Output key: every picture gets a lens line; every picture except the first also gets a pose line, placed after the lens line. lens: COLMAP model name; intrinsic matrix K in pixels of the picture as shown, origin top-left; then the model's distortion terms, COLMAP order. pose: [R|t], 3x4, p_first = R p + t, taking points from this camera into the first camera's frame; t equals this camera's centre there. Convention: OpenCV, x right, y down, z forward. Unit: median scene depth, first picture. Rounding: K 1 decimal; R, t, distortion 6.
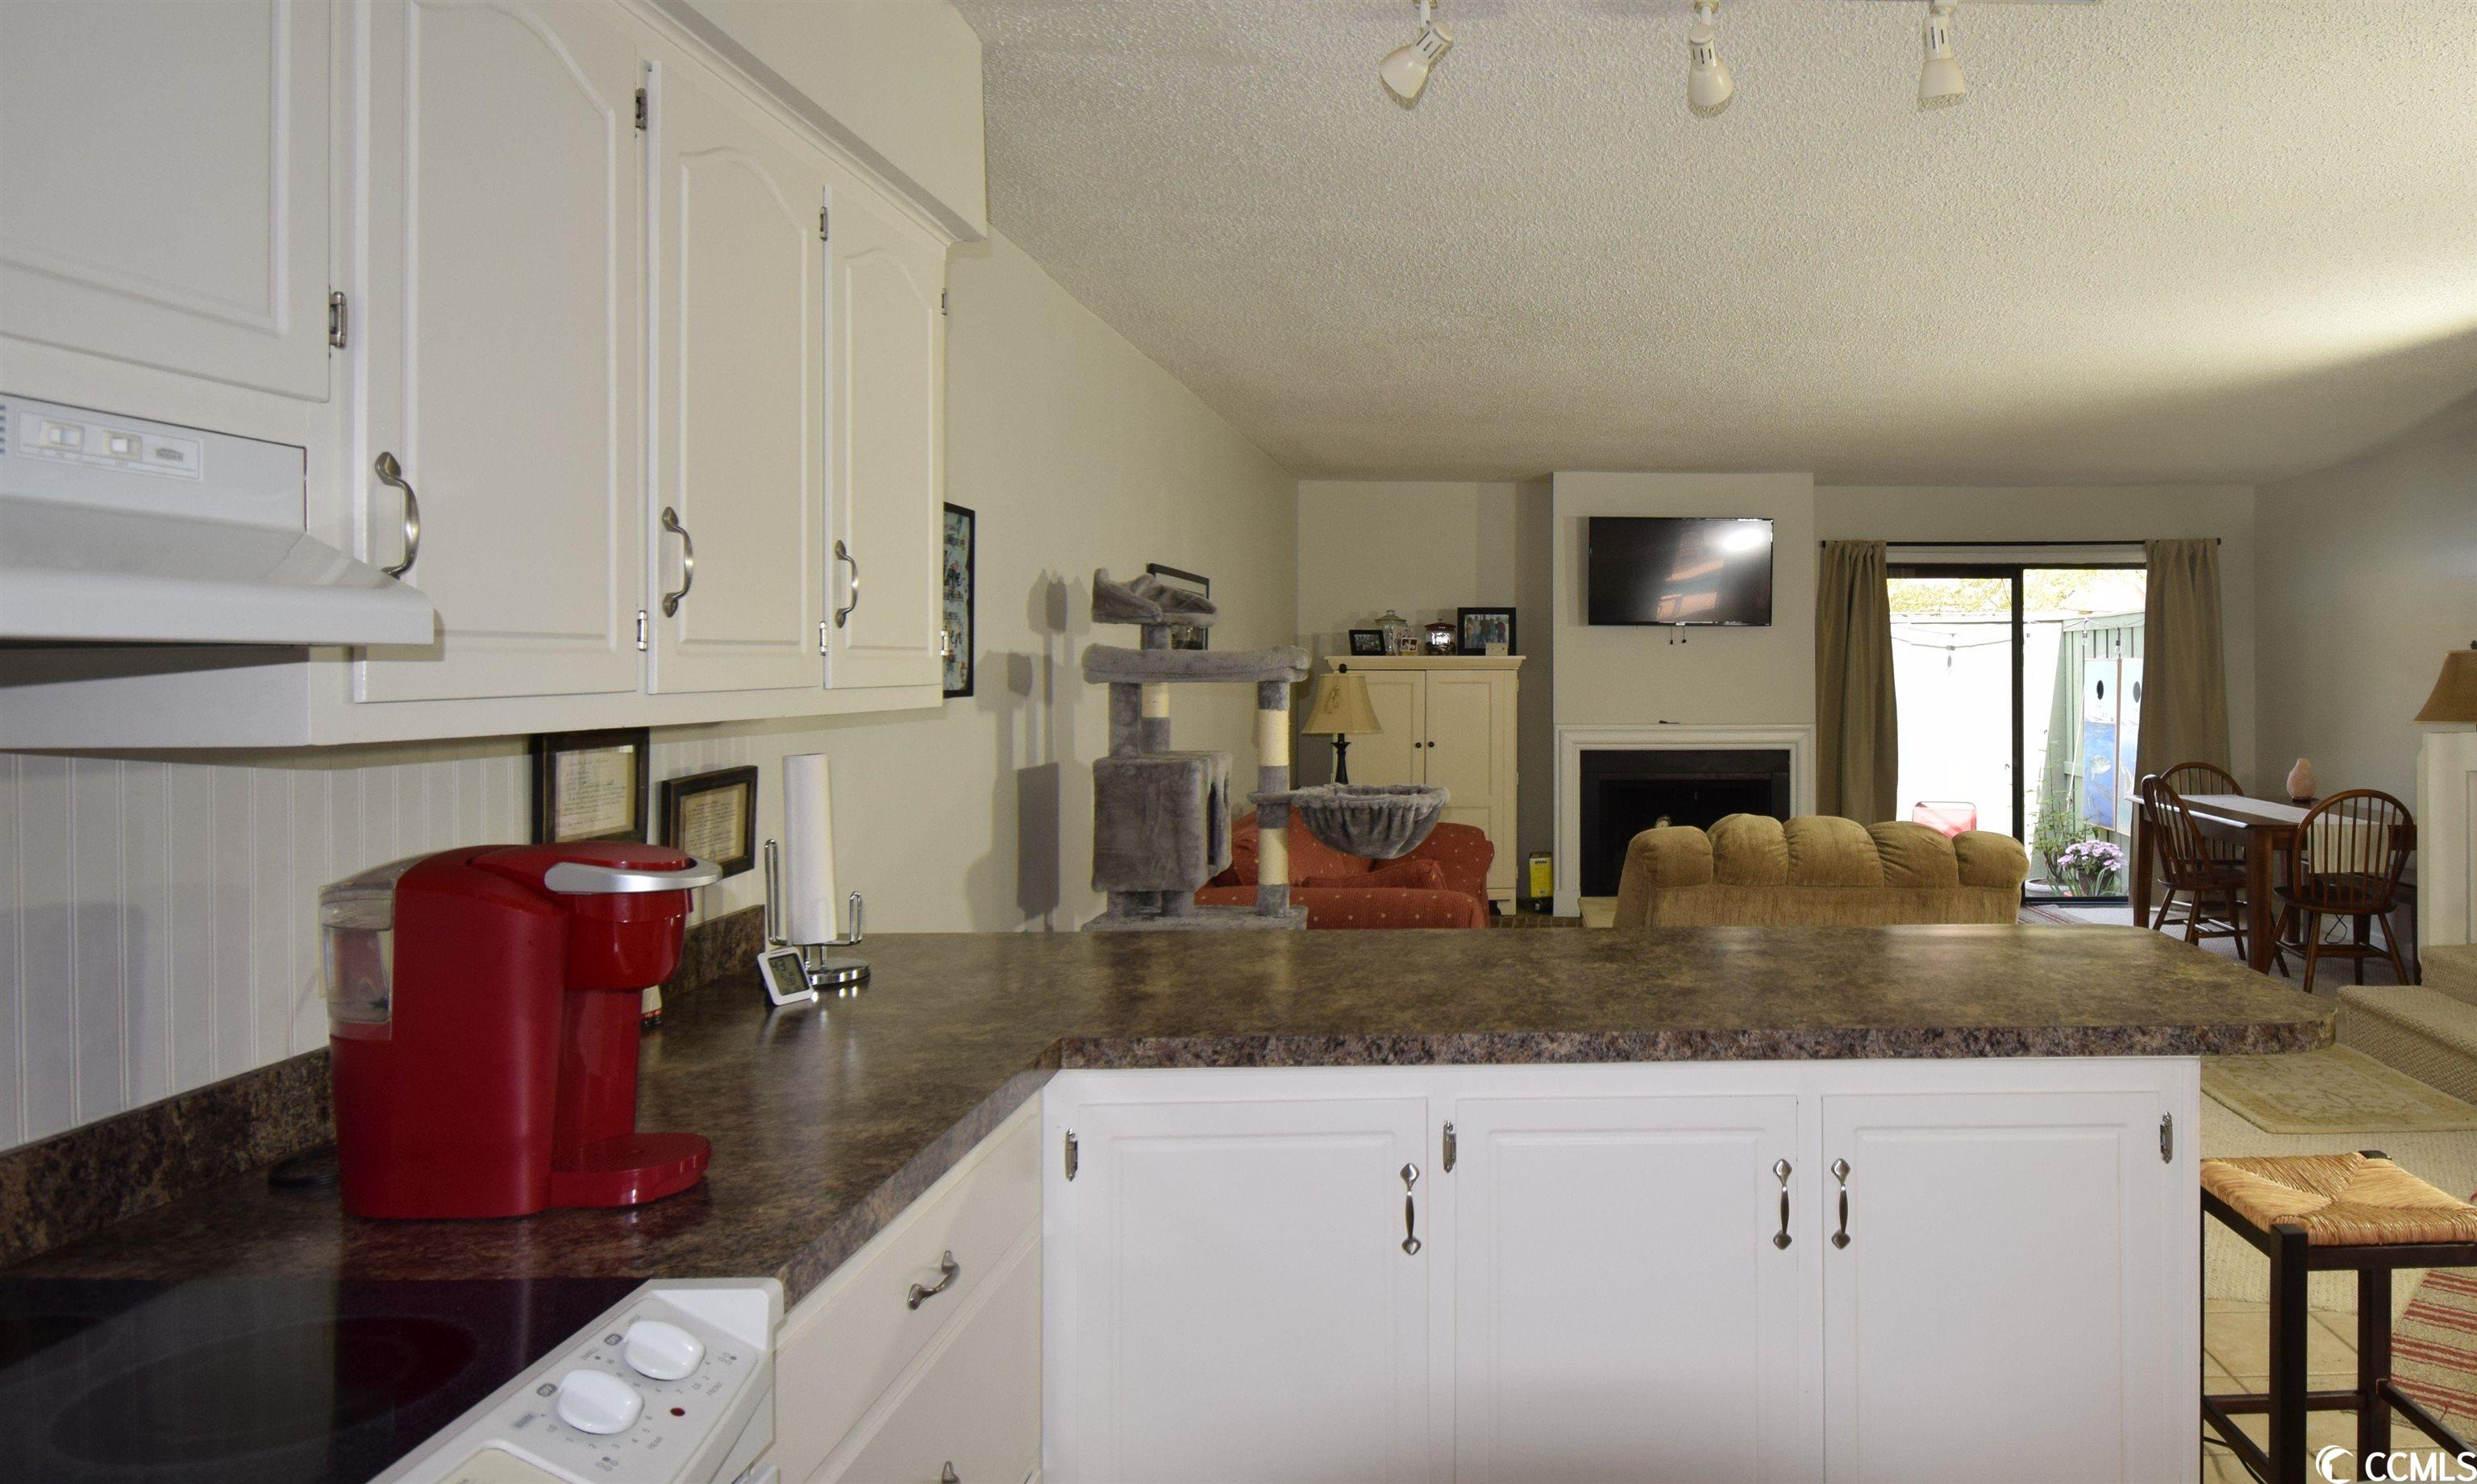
lens RADIAL K [[1633.2, 0, 1566.4], [0, 1633.2, 642.3], [0, 0, 1]] dist [0.012318, -0.004470]
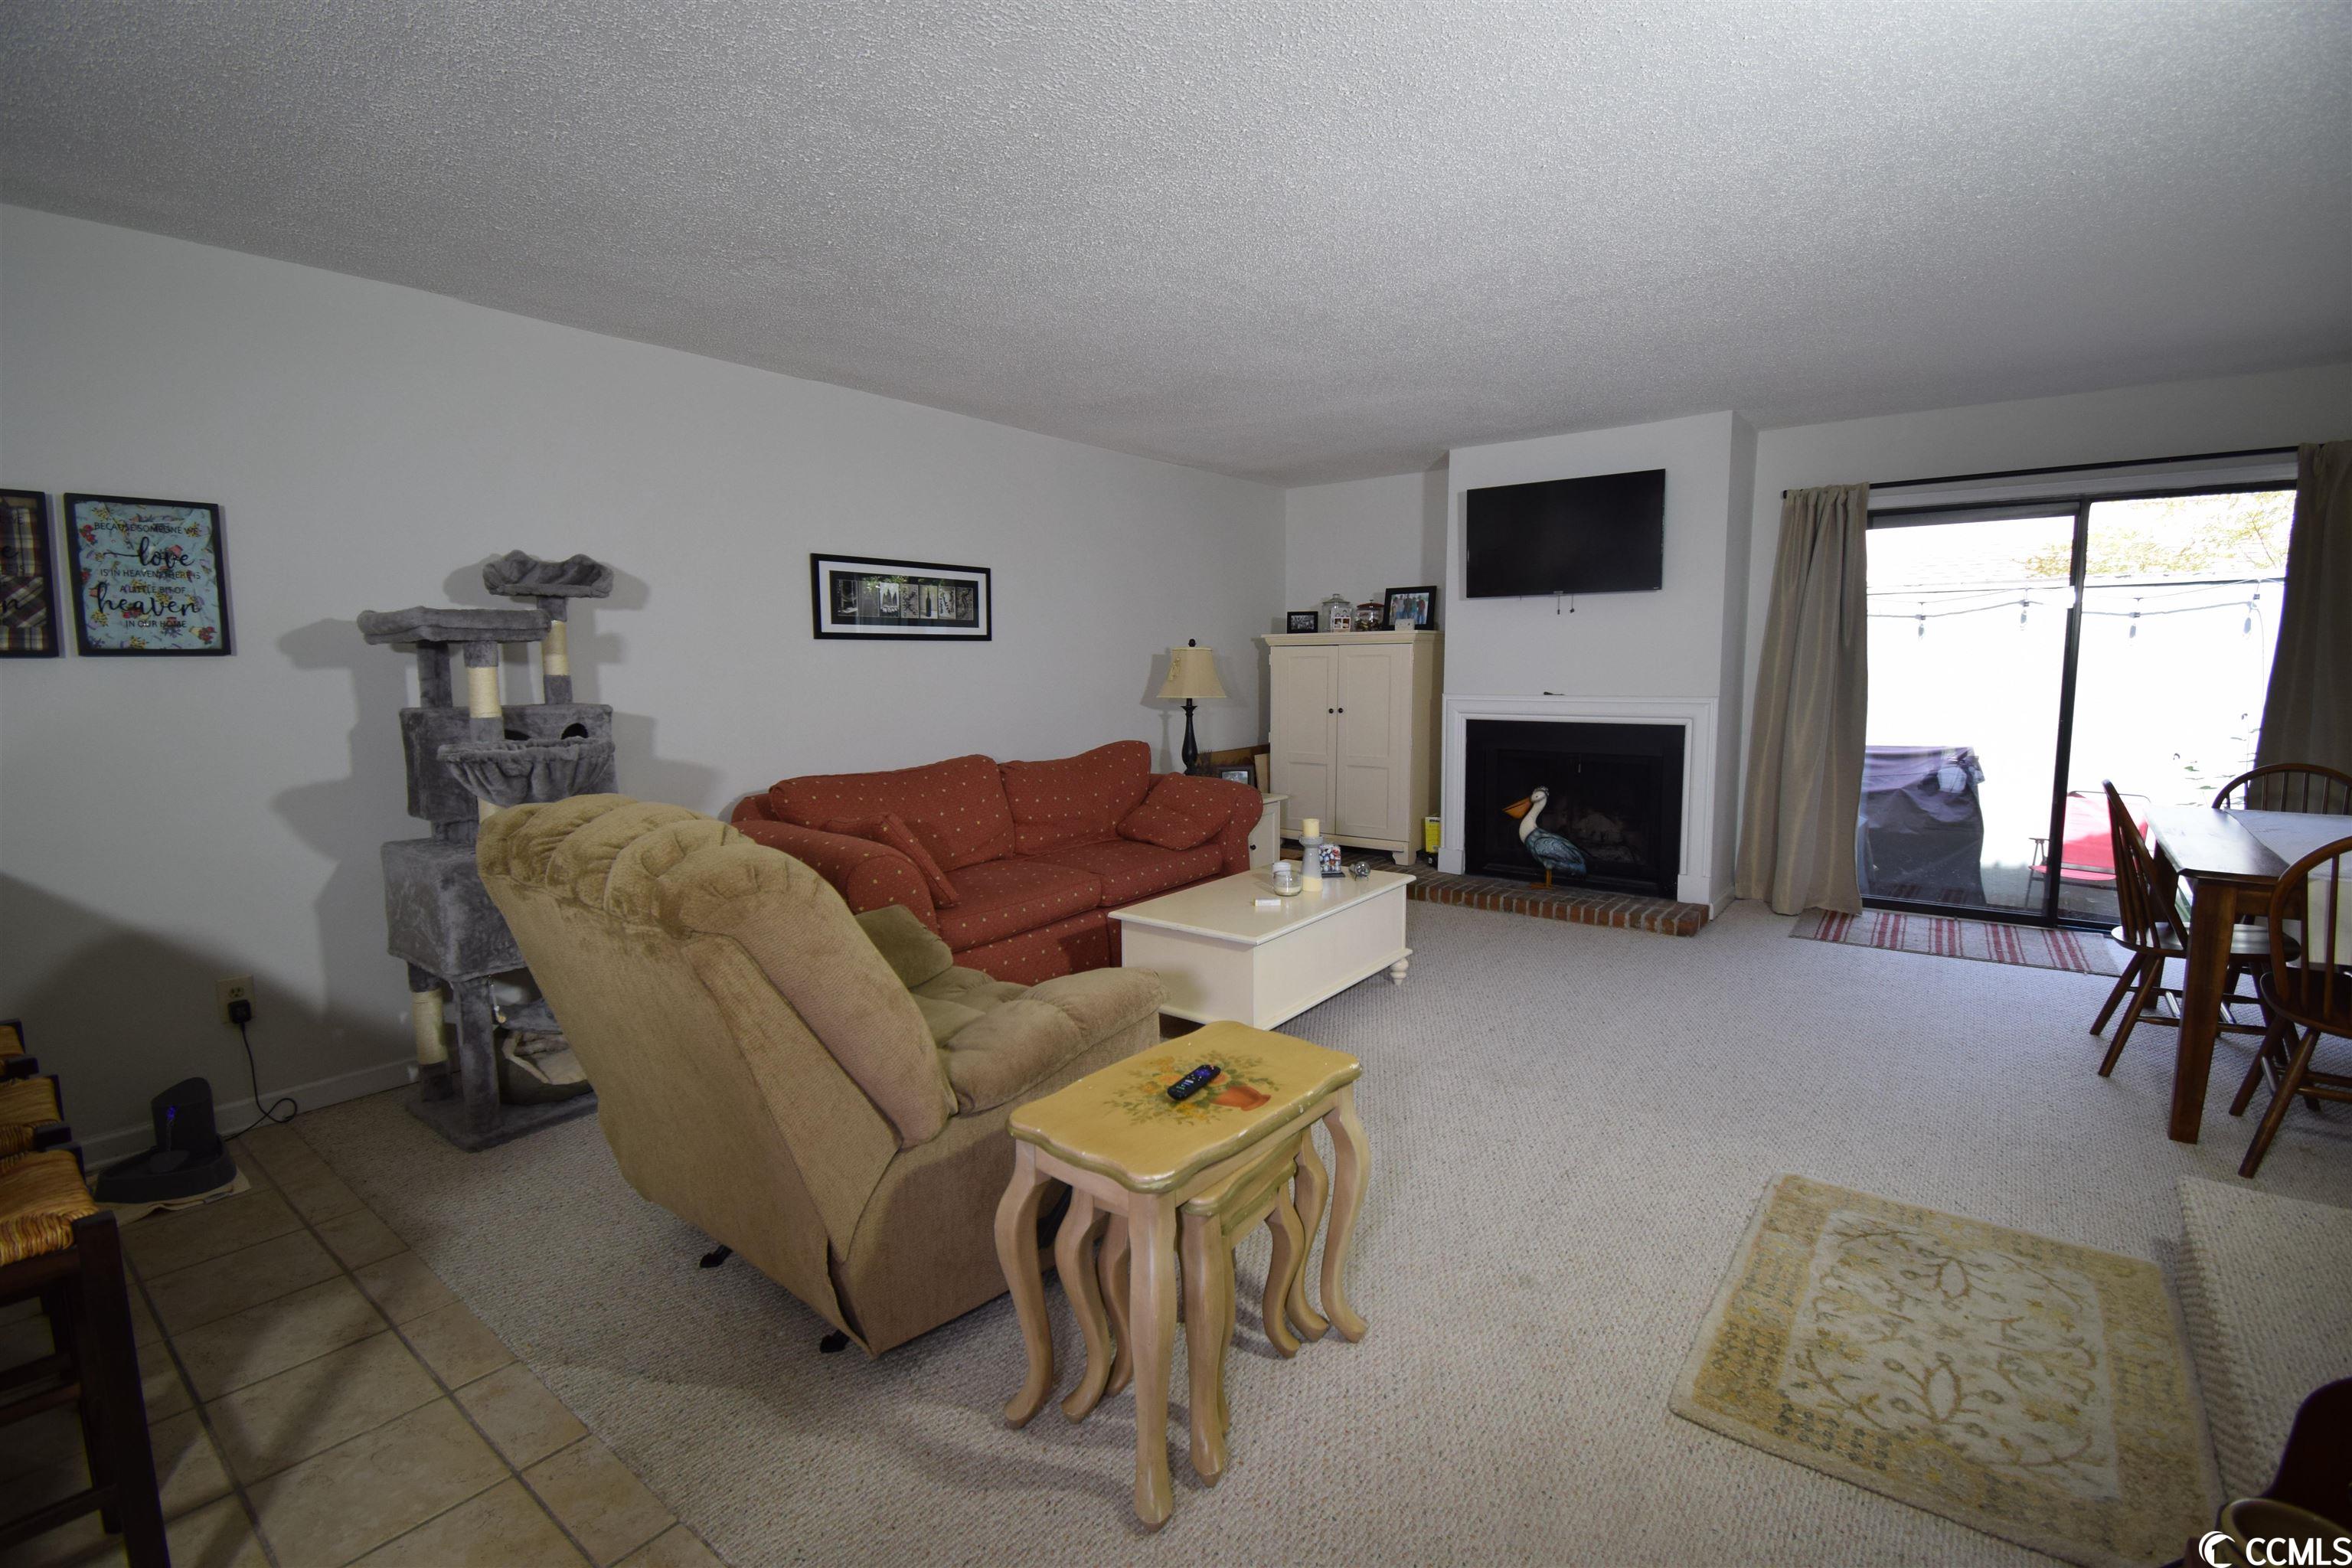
lens RADIAL K [[1034.8, 0, 1175.9], [0, 1034.8, 776.9], [0, 0, 1]] dist [0.014720, -0.021805]
pose [[0.761667, 0.066256, -0.644572, 0.393266], [0.018275, 0.992166, 0.123581, 0.022476], [0.647711, -0.105907, 0.754490, 0.490180]]
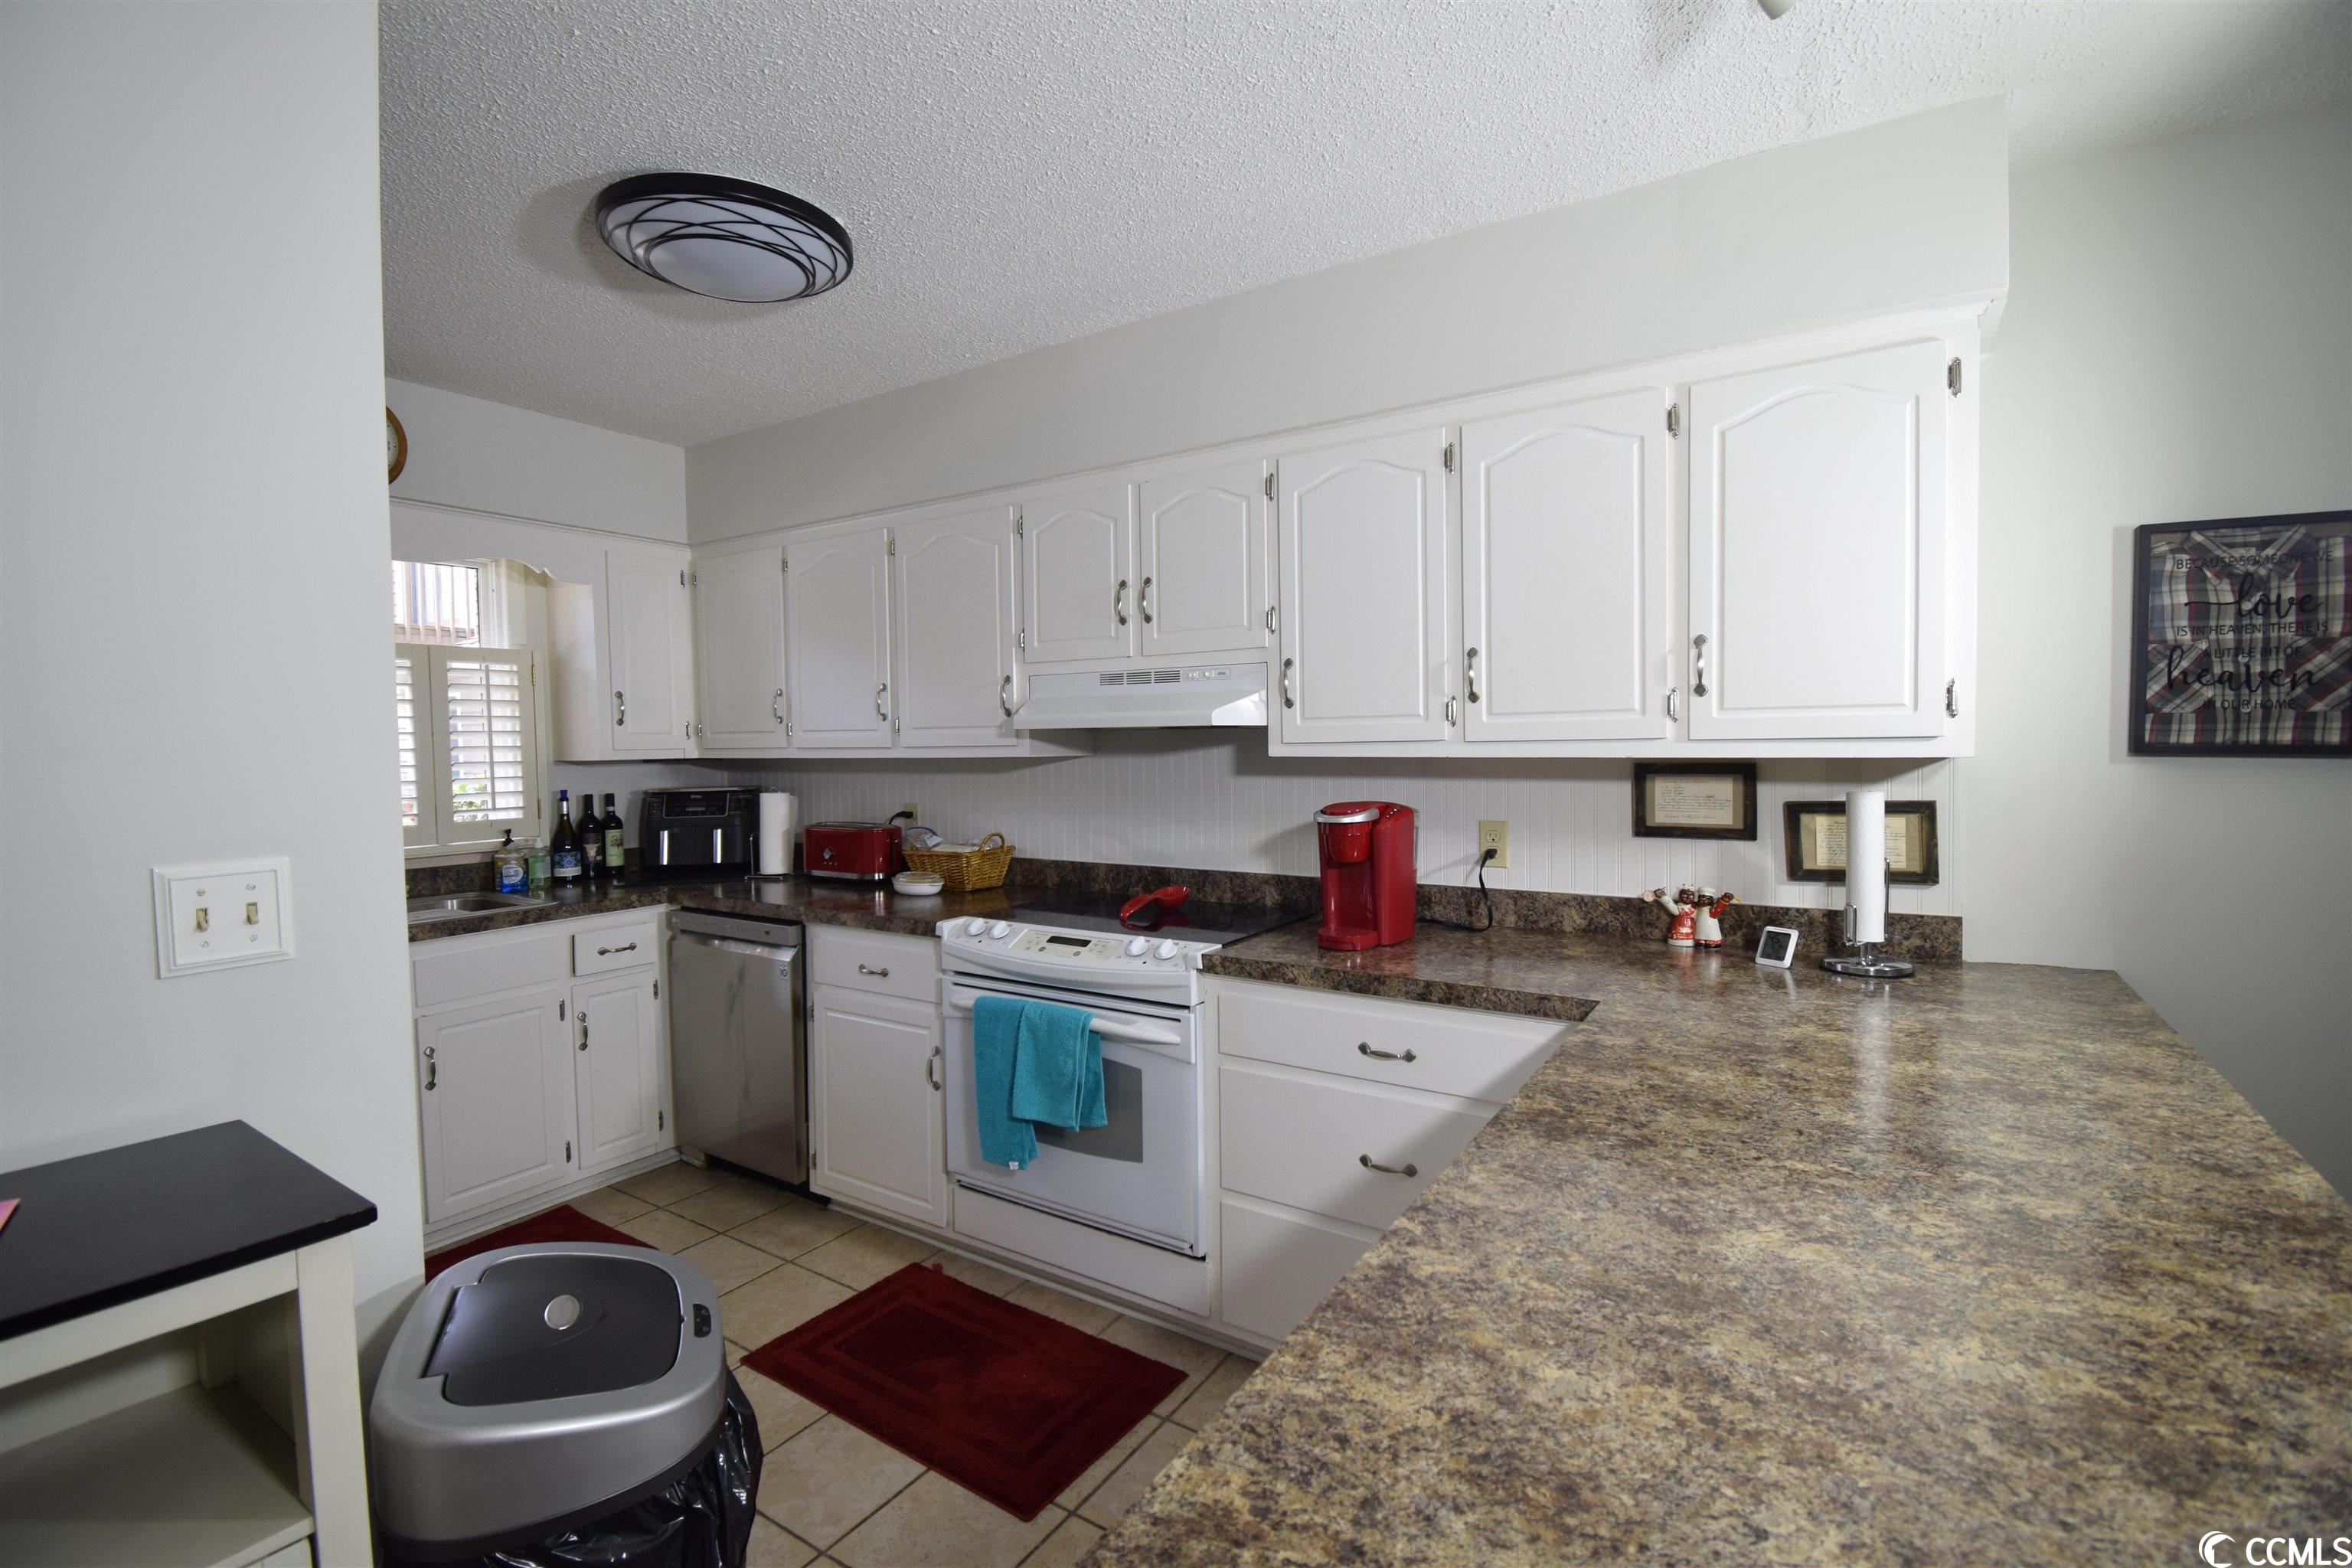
lens RADIAL K [[1034.8, 0, 1182.4], [0, 1034.8, 775.8], [0, 0, 1]] dist [0.014720, -0.021805]
pose [[-0.584337, 0.037553, -0.810642, 0.198205], [0.027031, 0.999275, 0.026806, 0.007735], [0.811061, -0.006249, -0.584929, 0.420456]]
